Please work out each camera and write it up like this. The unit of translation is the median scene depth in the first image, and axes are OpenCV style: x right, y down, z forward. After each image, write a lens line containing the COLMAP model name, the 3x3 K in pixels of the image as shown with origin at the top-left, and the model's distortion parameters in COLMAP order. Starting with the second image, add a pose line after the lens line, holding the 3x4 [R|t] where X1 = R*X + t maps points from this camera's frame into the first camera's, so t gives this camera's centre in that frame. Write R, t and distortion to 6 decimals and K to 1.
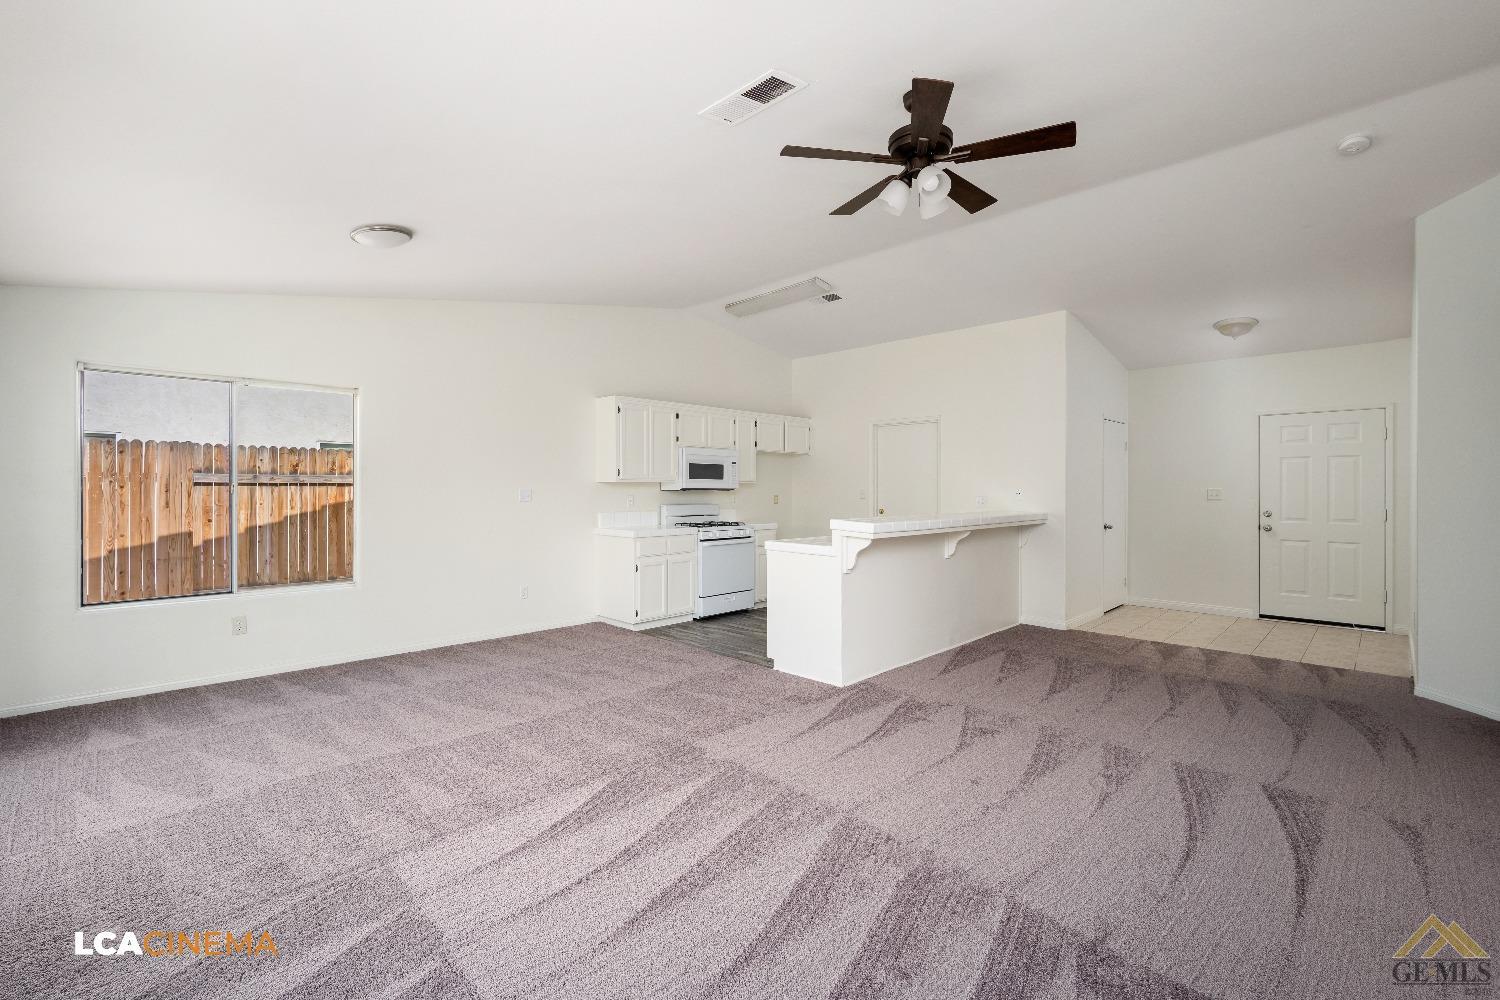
lens RADIAL K [[653.9, 0, 749.4], [0, 653.9, 495.8], [0, 0, 1]] dist [-0.002890, 0.000258]
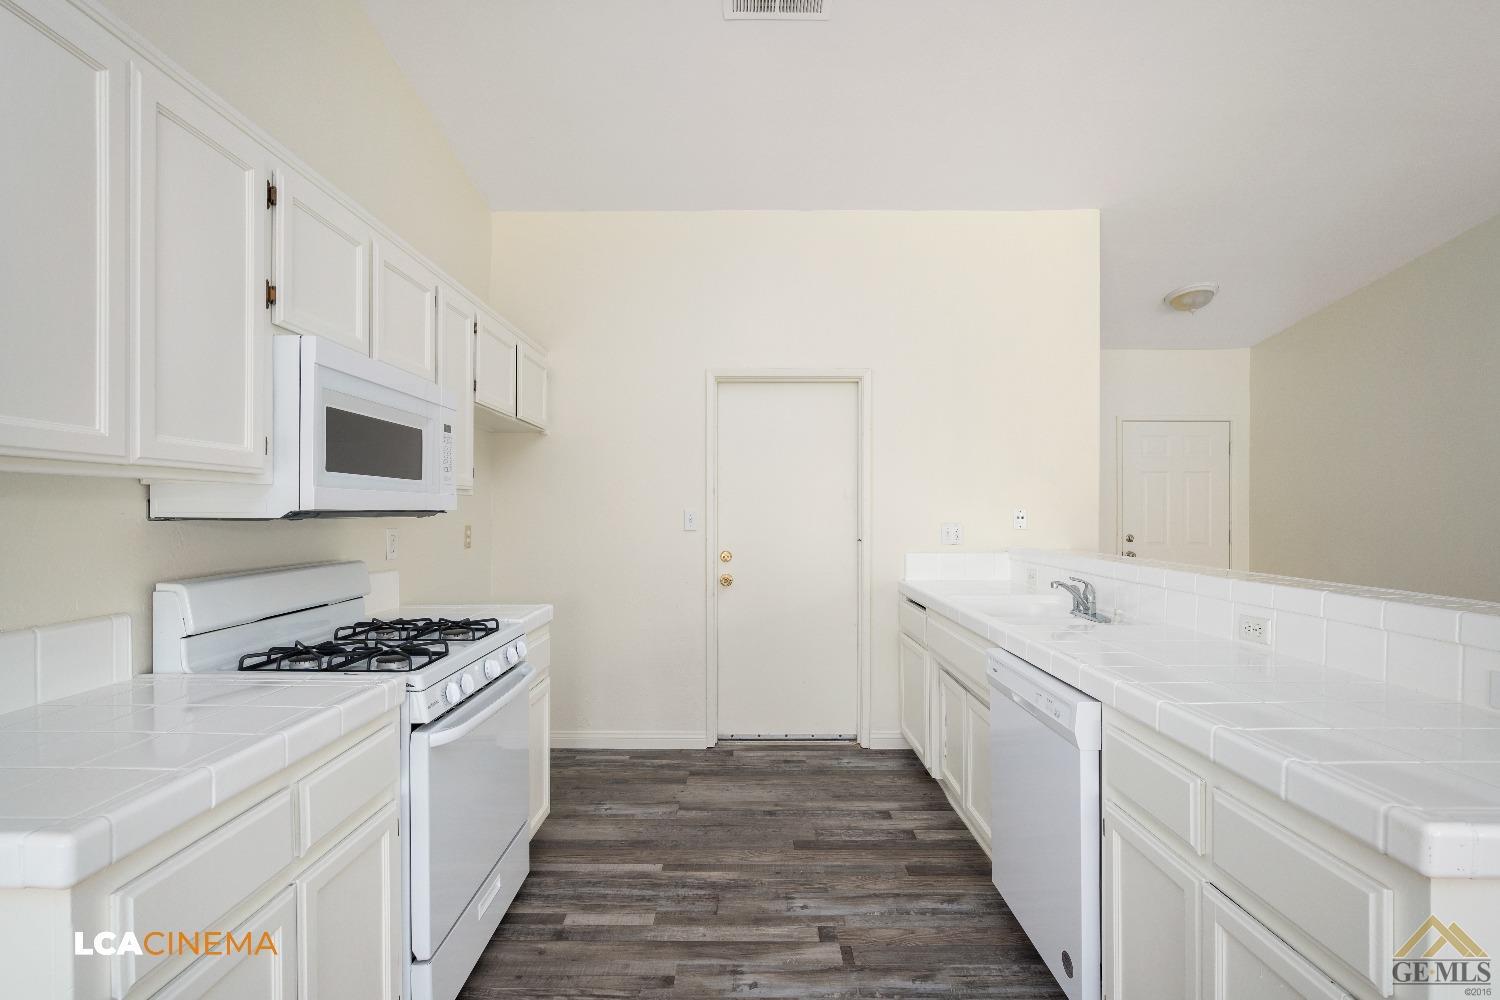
lens RADIAL K [[653.9, 0, 740.6], [0, 653.9, 506.7], [0, 0, 1]] dist [-0.002890, 0.000258]
pose [[0.713535, -0.001285, 0.700618, -0.156227], [0.011948, 0.999875, -0.010334, -0.008612], [-0.700518, 0.015745, 0.713461, 0.737434]]
